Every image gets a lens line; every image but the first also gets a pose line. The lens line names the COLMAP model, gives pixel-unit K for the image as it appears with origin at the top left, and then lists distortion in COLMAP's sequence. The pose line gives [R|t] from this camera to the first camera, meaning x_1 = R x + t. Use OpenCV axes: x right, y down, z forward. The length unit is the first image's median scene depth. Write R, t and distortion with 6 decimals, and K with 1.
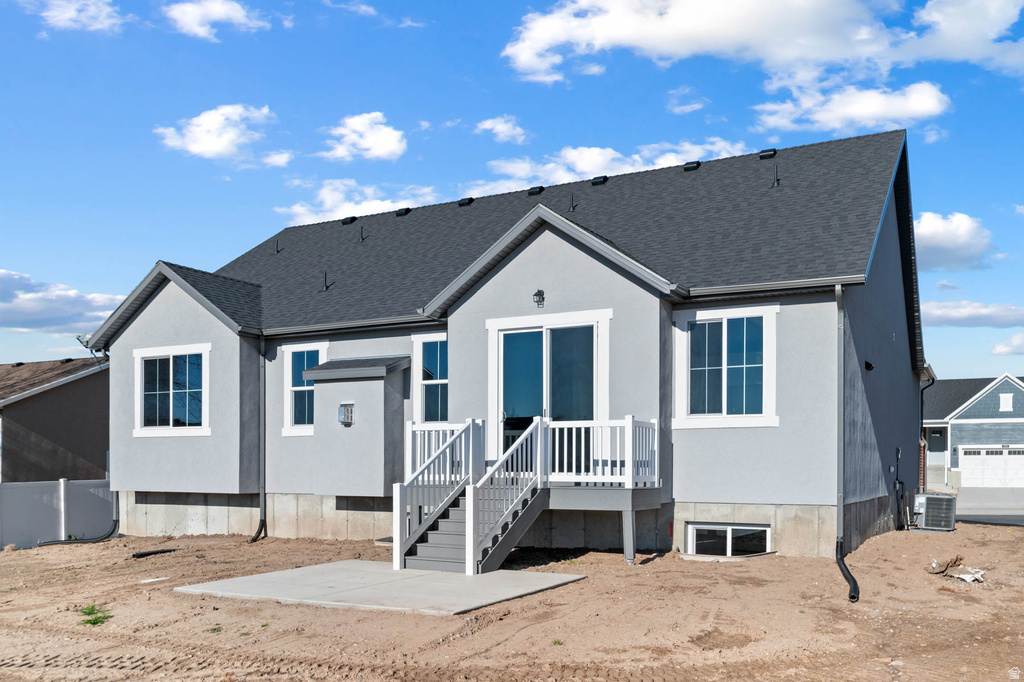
lens RADIAL K [[889.6, 0, 512.0], [0, 889.6, 341.0], [0, 0, 1]] dist [-0.004429, 0.004916]
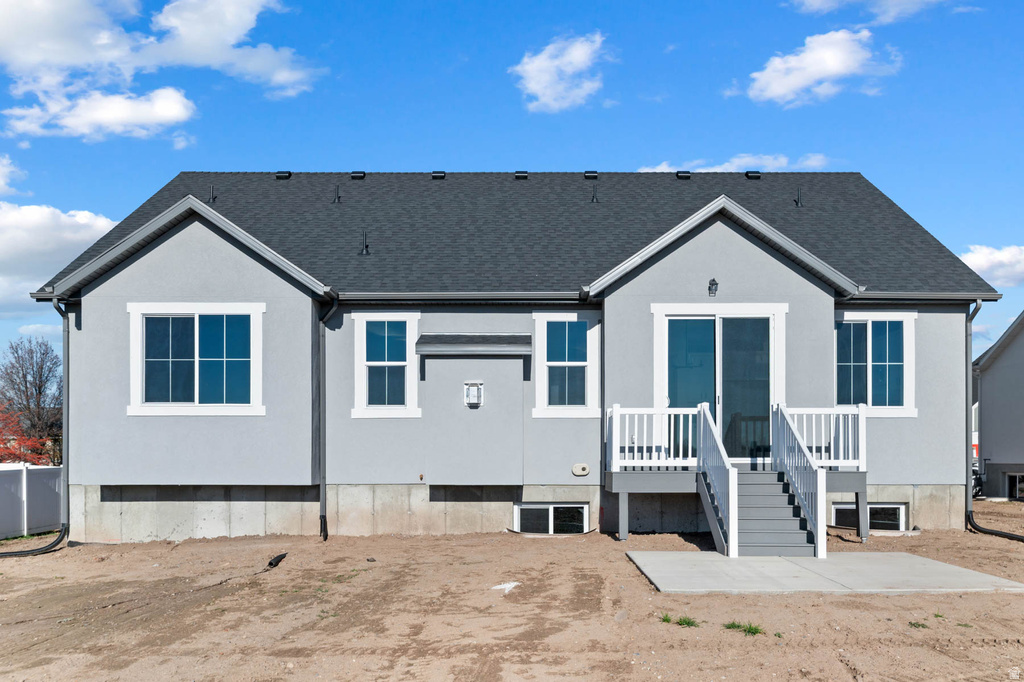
lens RADIAL K [[780.7, 0, 513.3], [0, 780.7, 316.5], [0, 0, 1]] dist [0.006632, -0.006716]
pose [[0.883145, 0.077886, 0.462589, -0.483448], [-0.063536, 0.996893, -0.046548, 0.034792], [-0.464777, 0.011718, 0.885350, 0.254534]]
